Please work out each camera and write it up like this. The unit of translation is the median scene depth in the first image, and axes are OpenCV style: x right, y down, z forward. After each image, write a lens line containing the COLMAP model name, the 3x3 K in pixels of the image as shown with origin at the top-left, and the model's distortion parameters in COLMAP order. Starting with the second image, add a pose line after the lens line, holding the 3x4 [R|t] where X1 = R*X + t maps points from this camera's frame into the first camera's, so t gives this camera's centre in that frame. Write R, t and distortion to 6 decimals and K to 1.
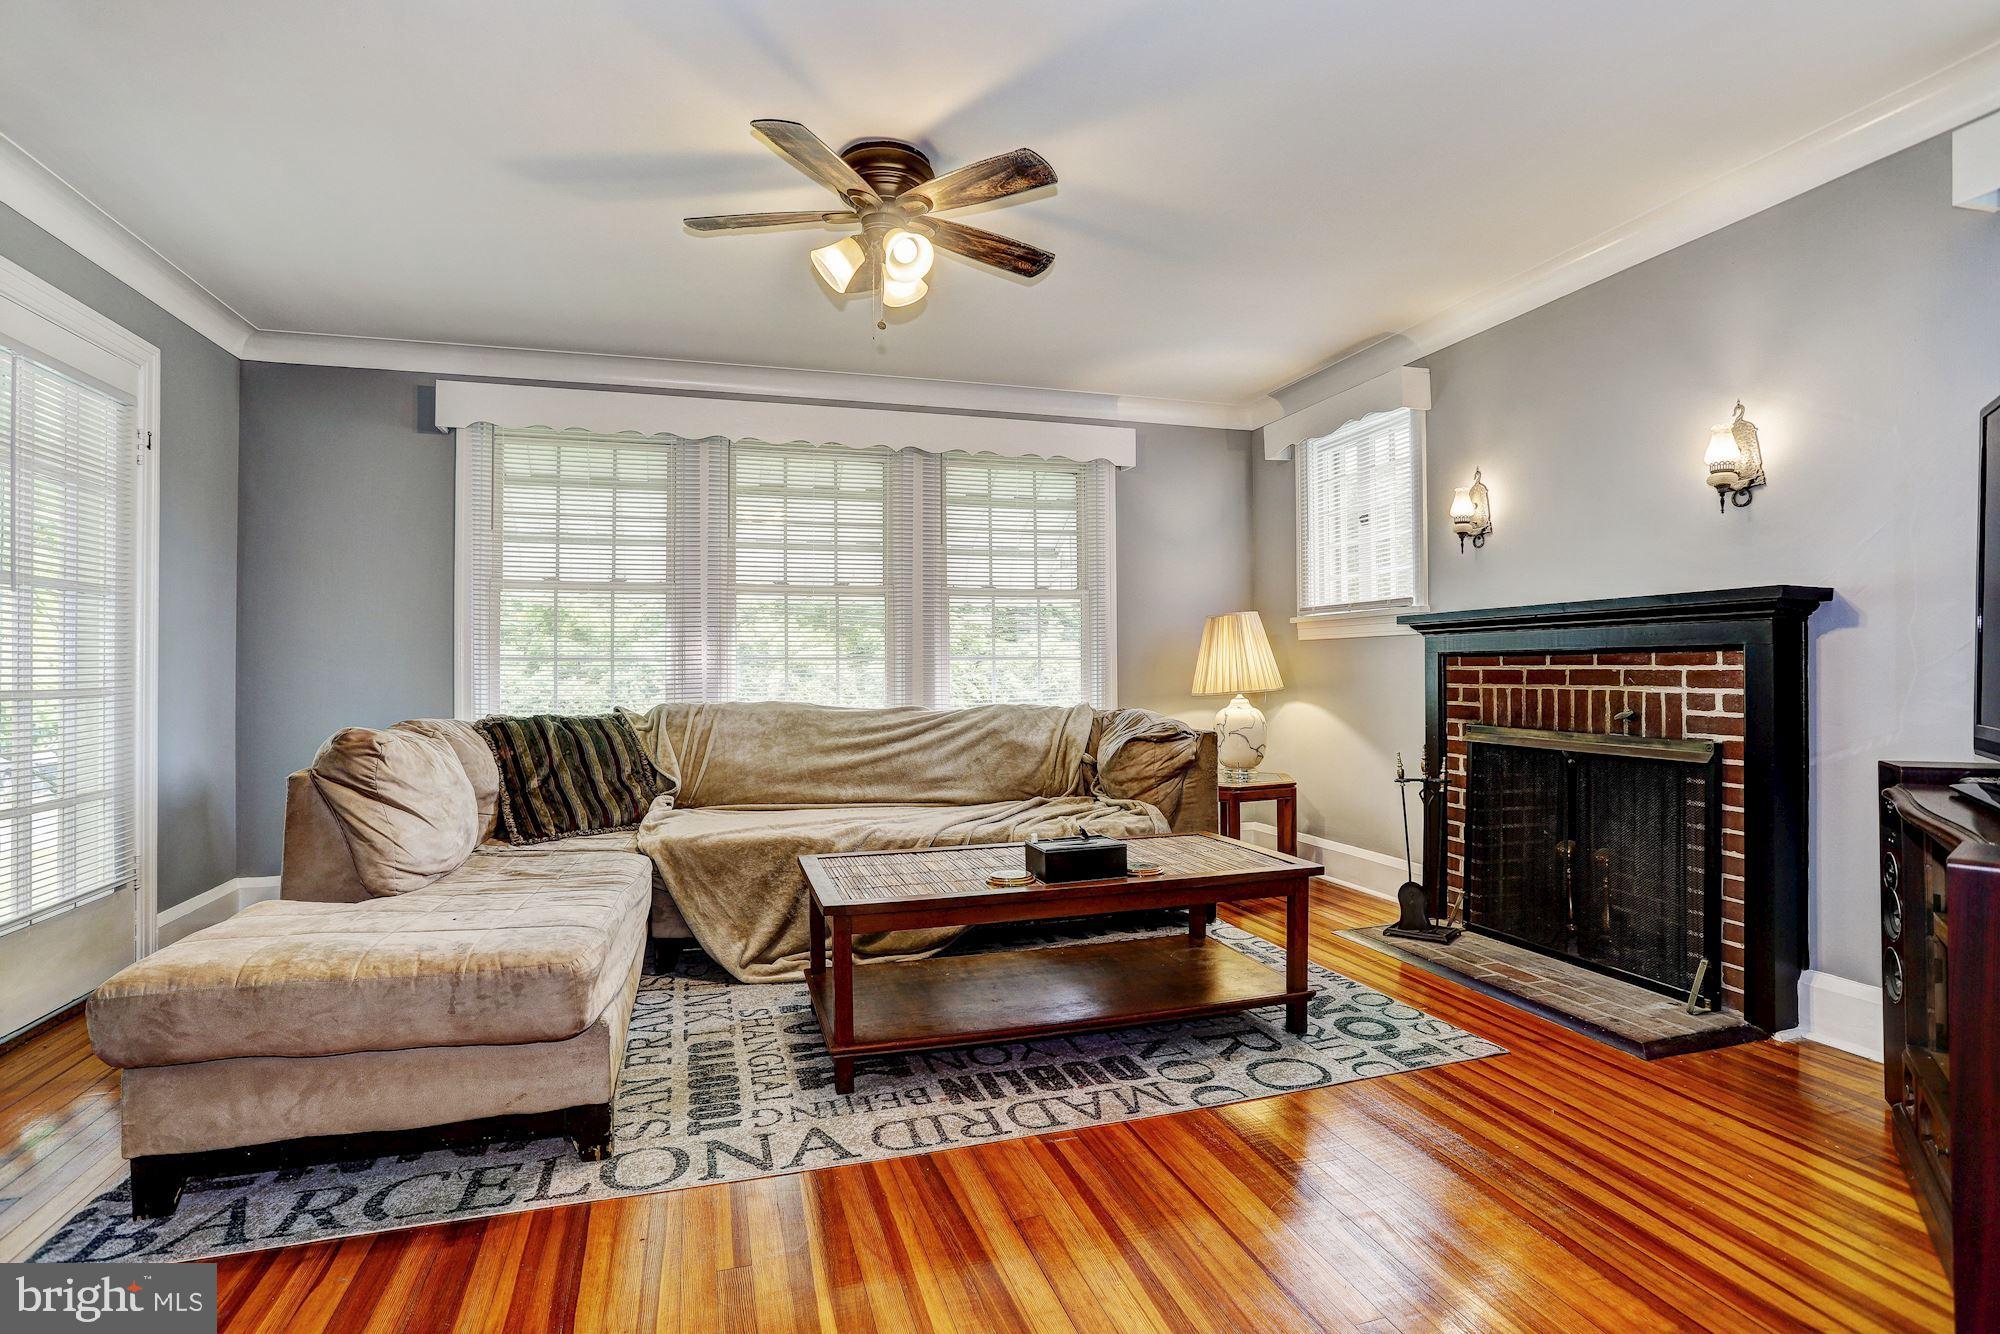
lens RADIAL K [[960.7, 0, 988.0], [0, 960.7, 665.1], [0, 0, 1]] dist [-0.065887, 0.036904]
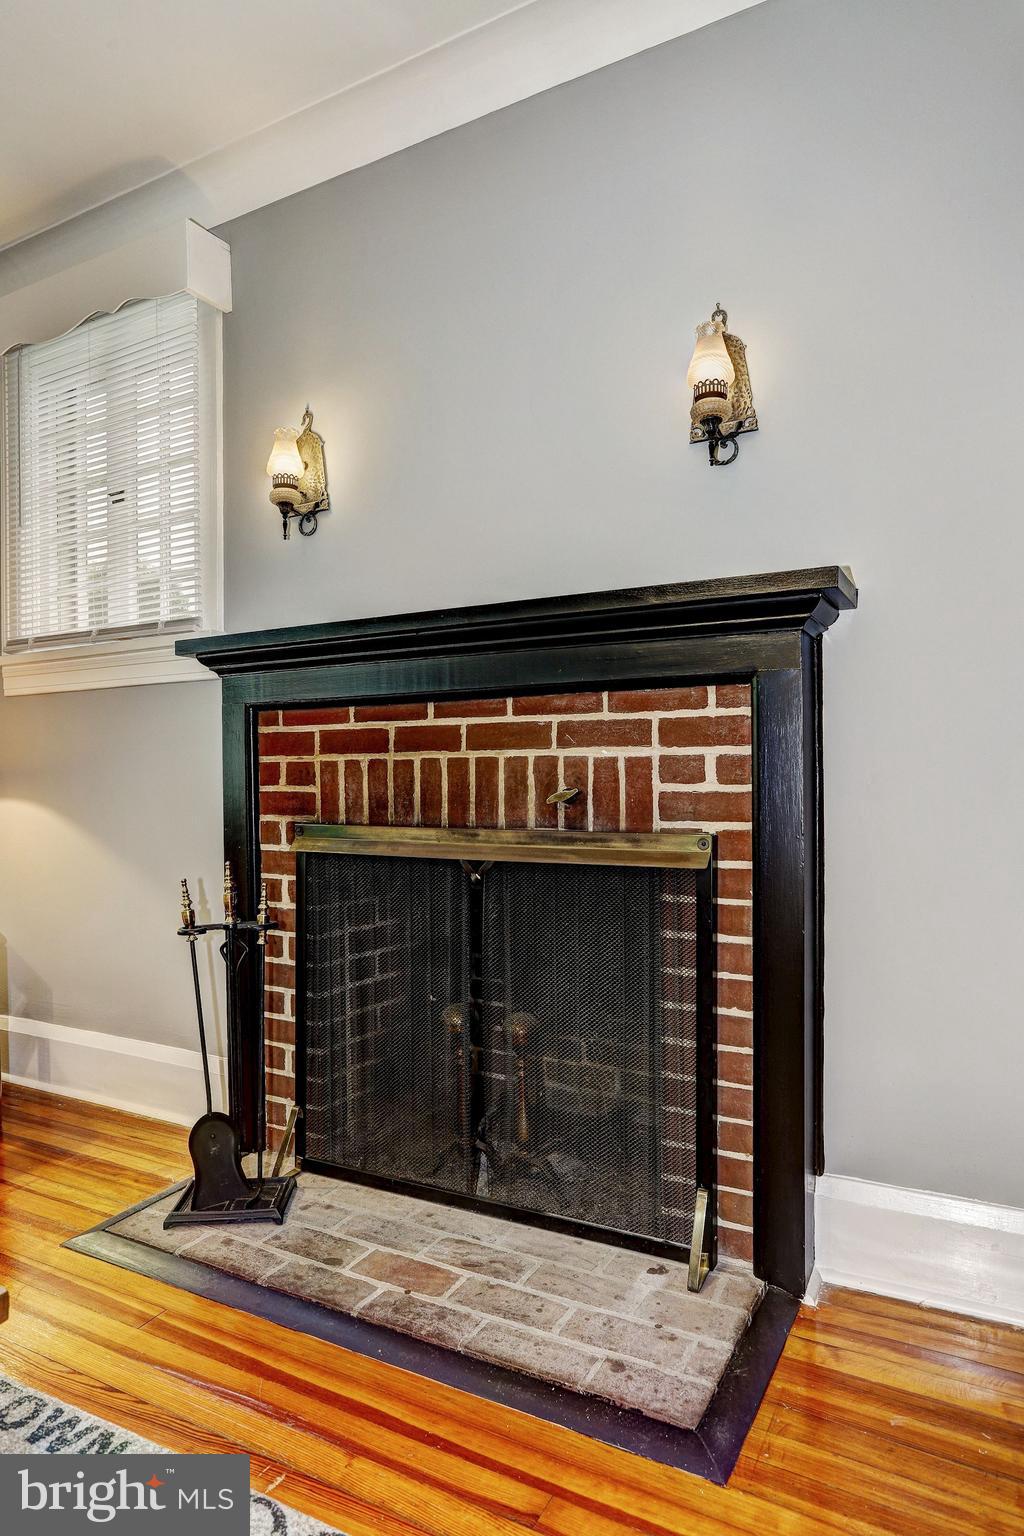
lens RADIAL K [[935.5, 0, 512.0], [0, 935.5, 768.0], [0, 0, 1]] dist [-0.054830, 0.059707]
pose [[0.707399, -0.005634, 0.706792, 0.205948], [0.006809, 0.999976, 0.001157, 0.030588], [-0.706782, 0.003995, 0.707420, 0.534068]]
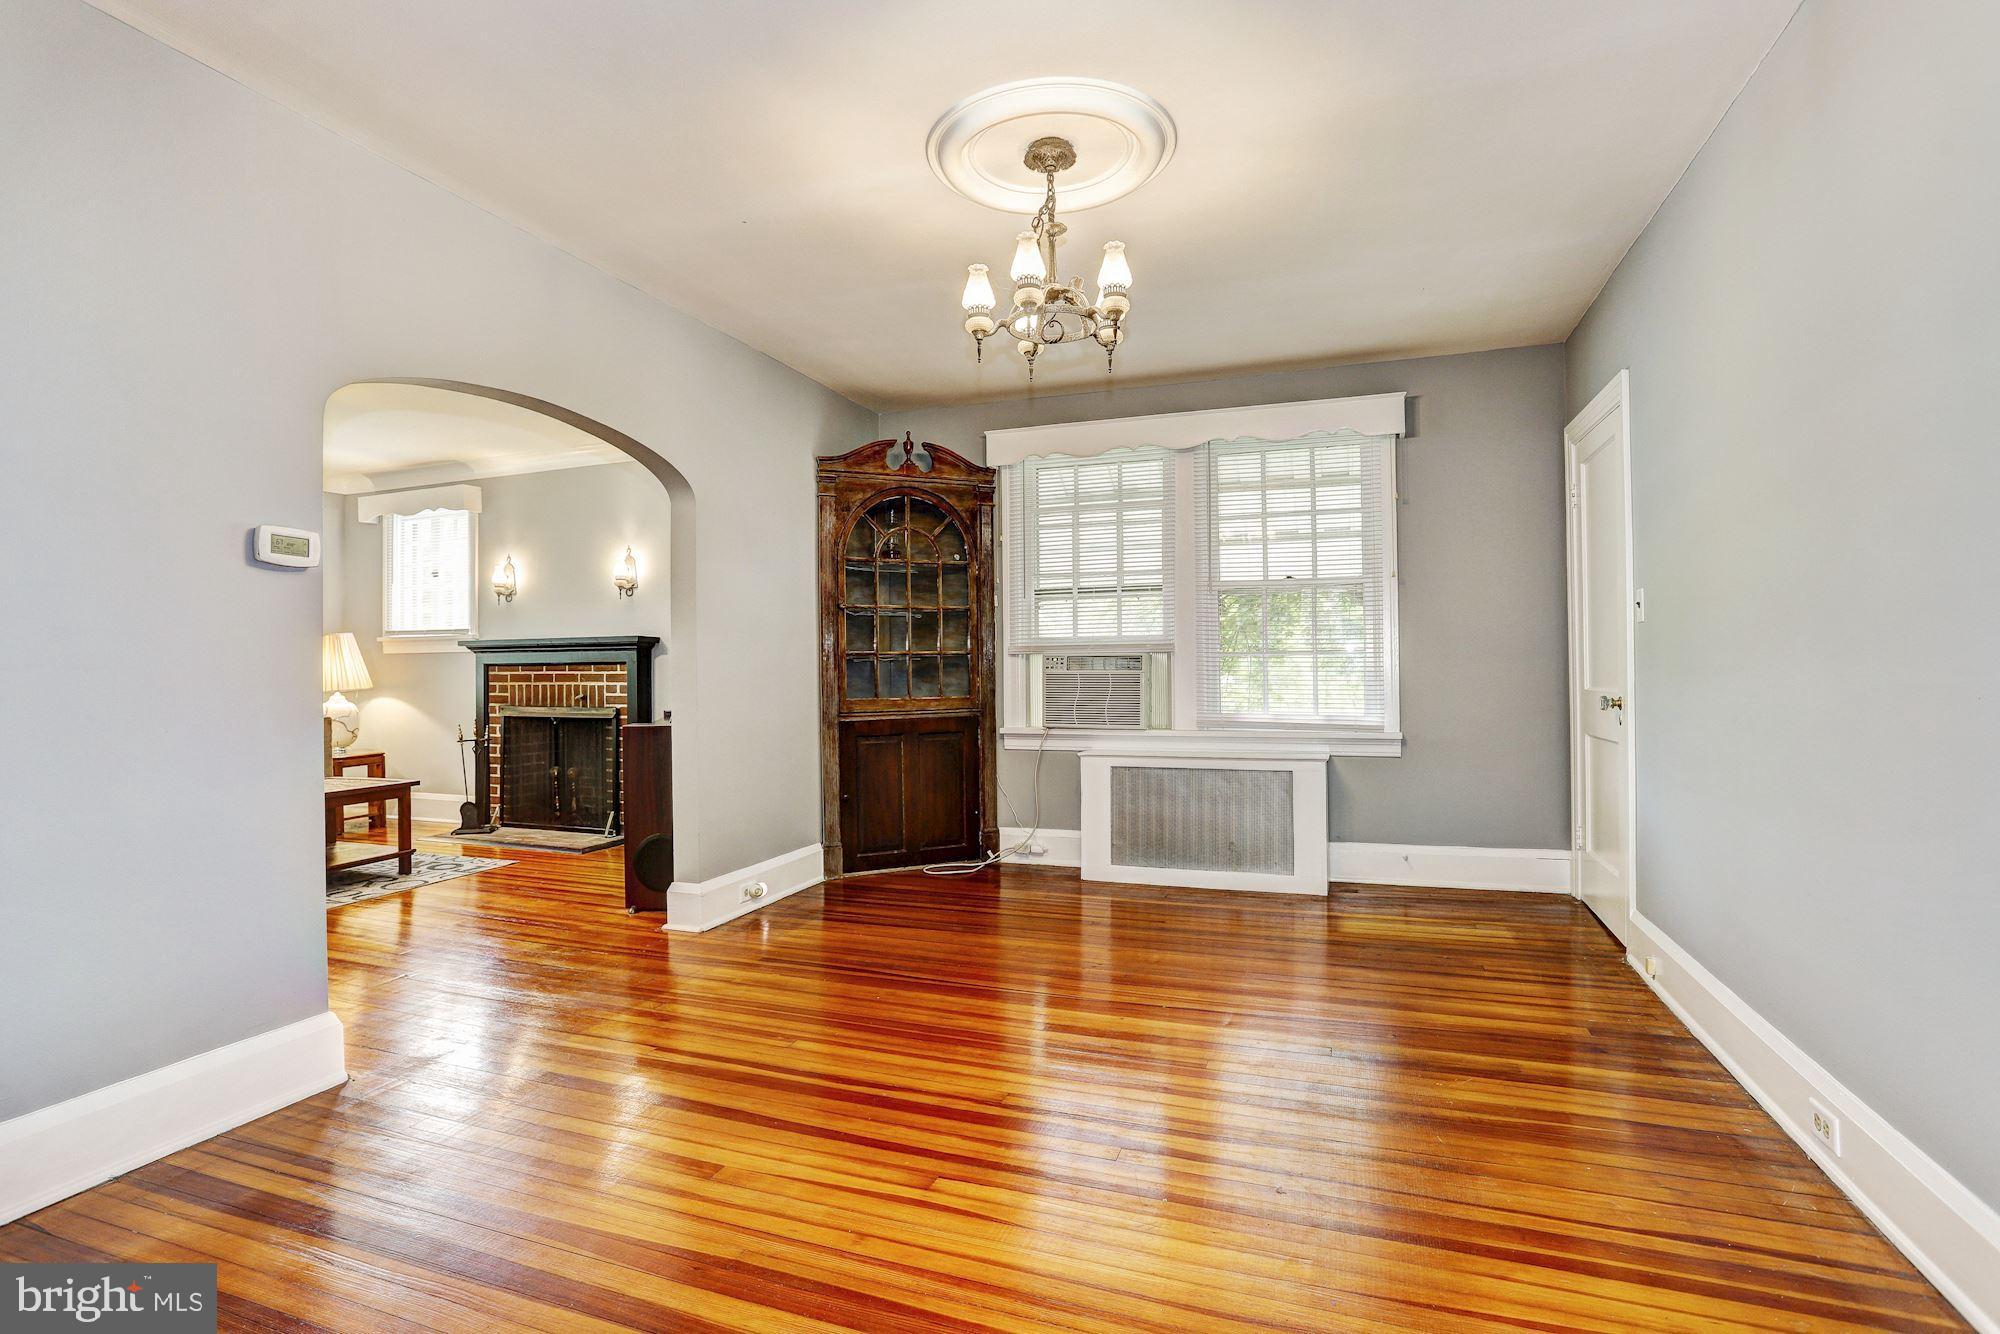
lens RADIAL K [[960.7, 0, 988.0], [0, 960.7, 665.1], [0, 0, 1]] dist [-0.065887, 0.036904]
pose [[0.599934, 0.004630, 0.800036, -0.359125], [0.000101, 0.999983, -0.005863, -0.001093], [-0.800049, 0.003599, 0.599923, -0.784912]]
